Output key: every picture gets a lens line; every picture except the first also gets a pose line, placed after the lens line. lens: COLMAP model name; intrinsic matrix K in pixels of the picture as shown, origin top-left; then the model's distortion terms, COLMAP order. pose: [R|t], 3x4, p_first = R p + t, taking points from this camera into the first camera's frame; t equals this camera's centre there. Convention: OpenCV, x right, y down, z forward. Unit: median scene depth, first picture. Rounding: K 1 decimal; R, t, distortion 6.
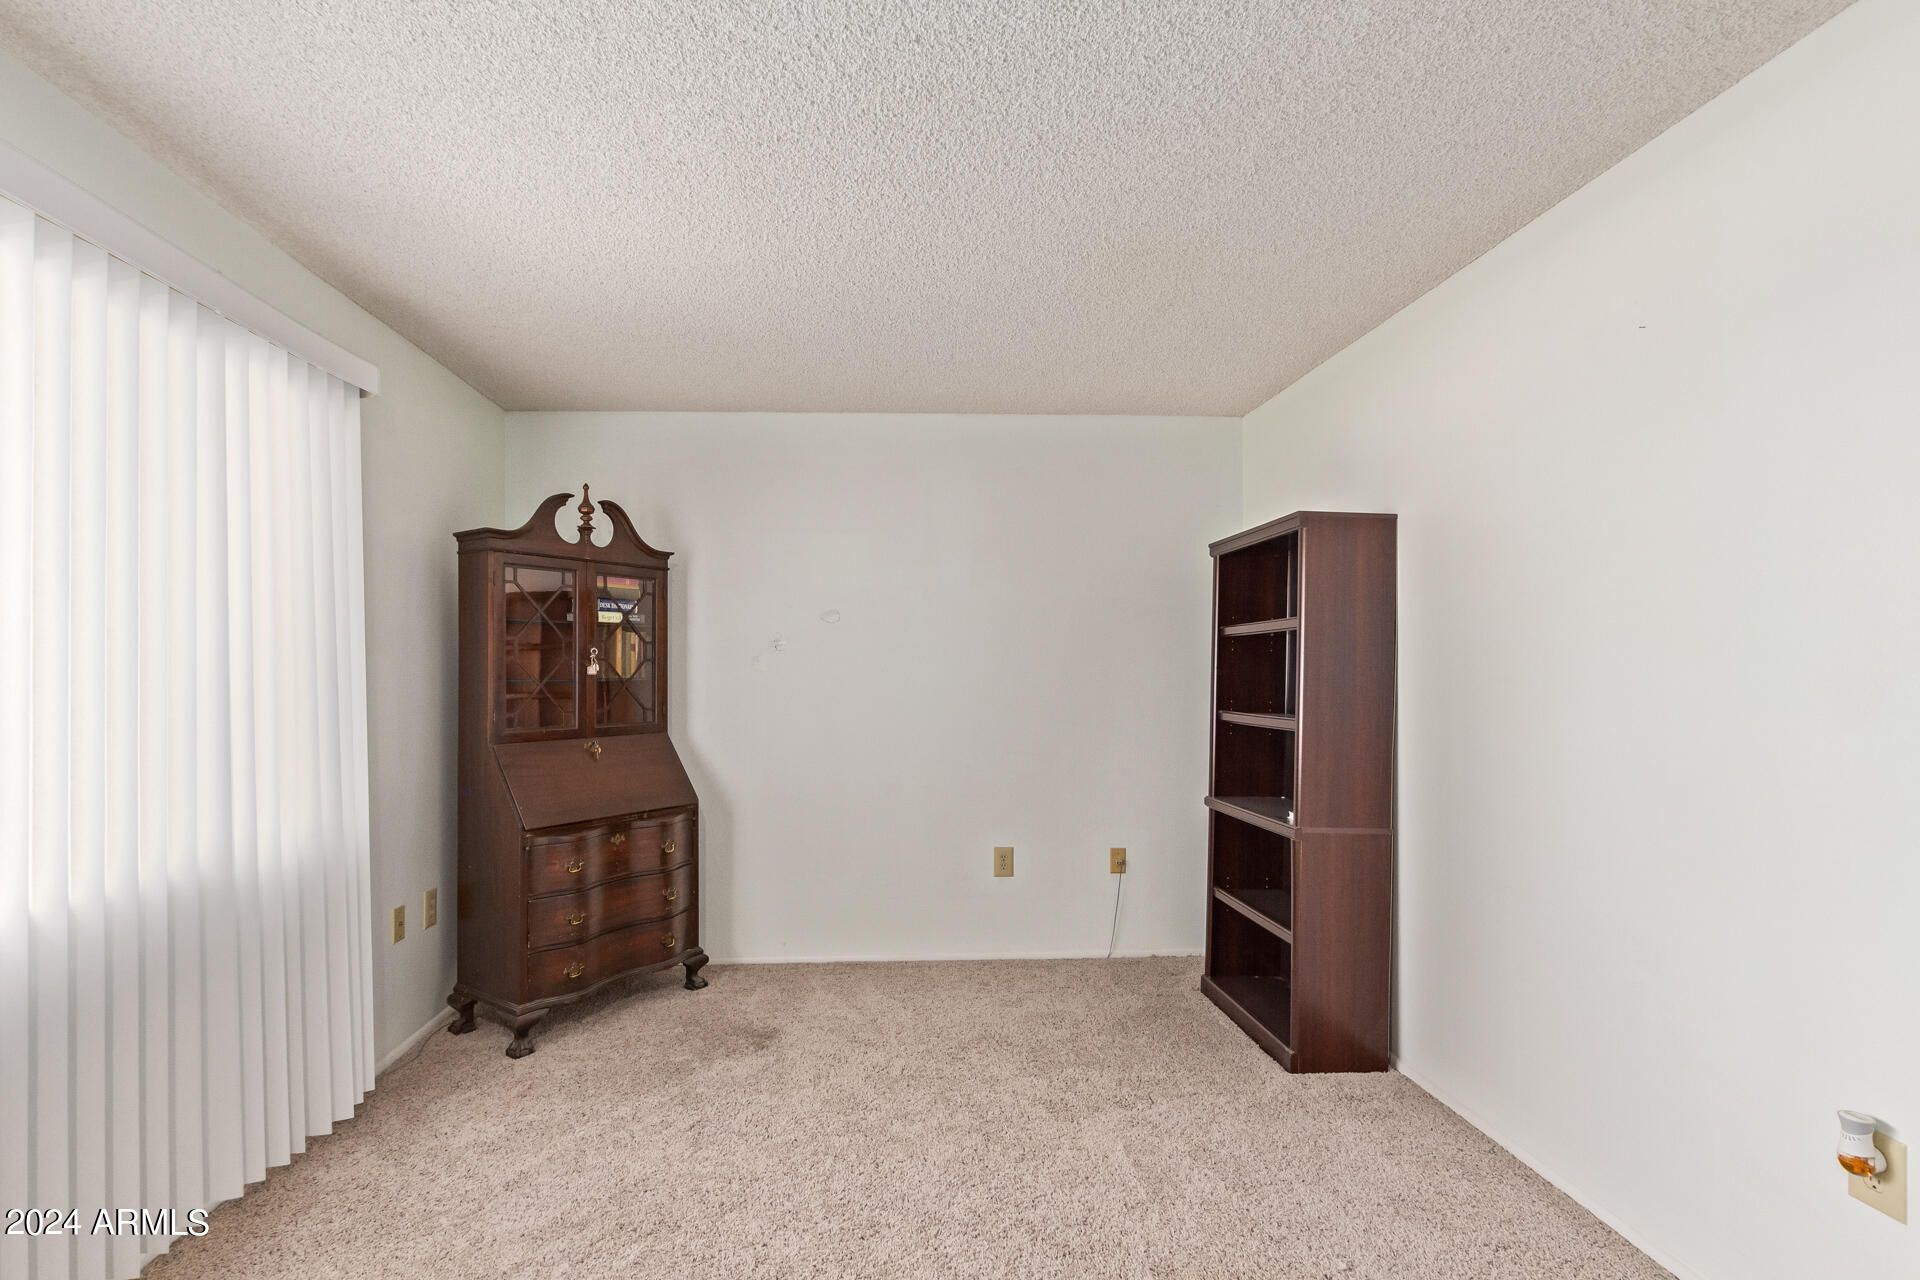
lens RADIAL K [[911.5, 0, 964.9], [0, 911.5, 674.2], [0, 0, 1]] dist [0.009671, -0.000640]
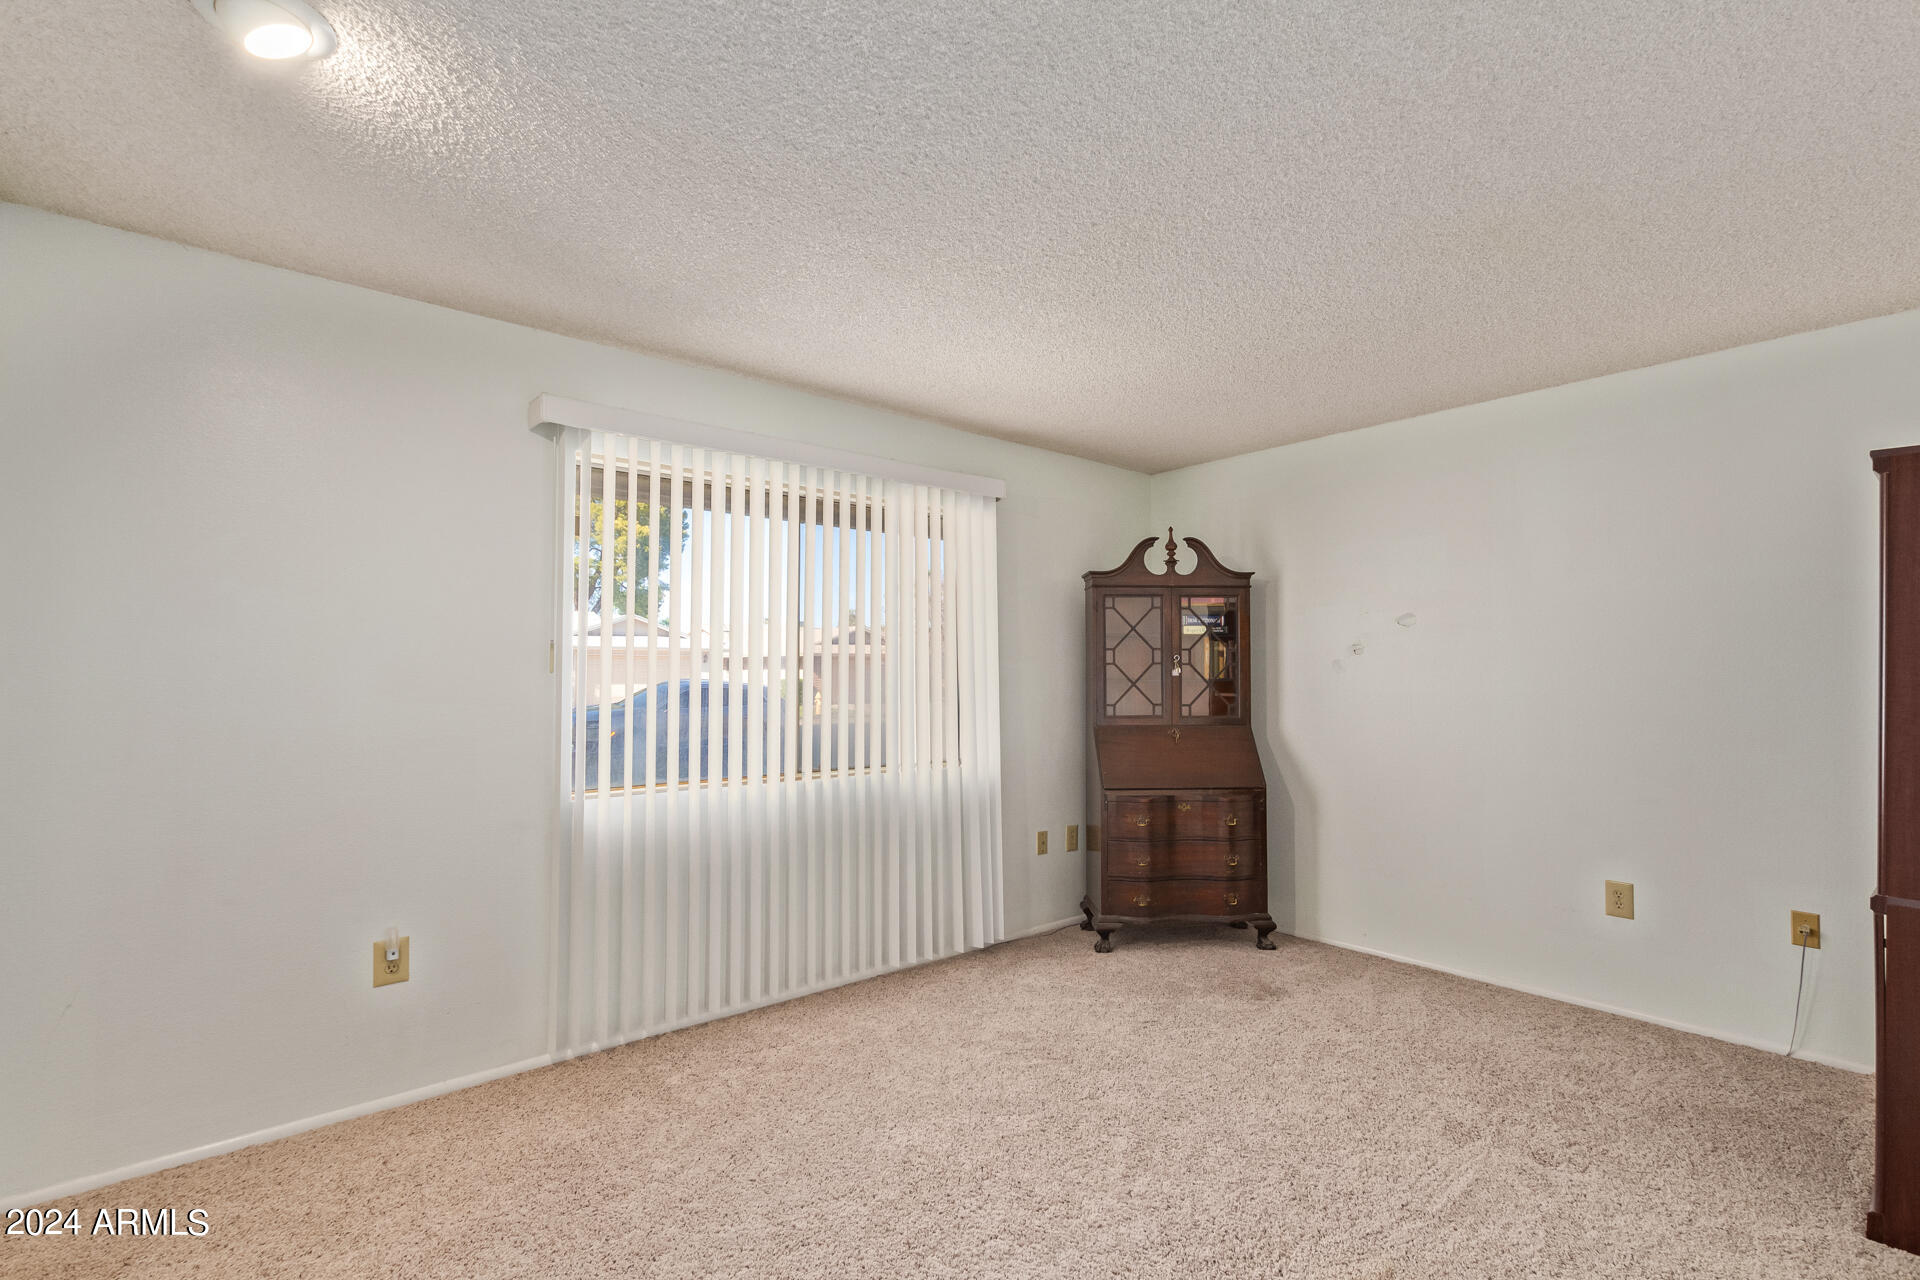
lens RADIAL K [[875.0, 0, 934.3], [0, 875.0, 657.1], [0, 0, 1]] dist [0.007566, -0.000682]
pose [[0.600343, -0.013267, -0.799632, 0.360304], [-0.003529, 0.999809, -0.019238, -0.001140], [0.799735, 0.014372, 0.600182, -0.000962]]
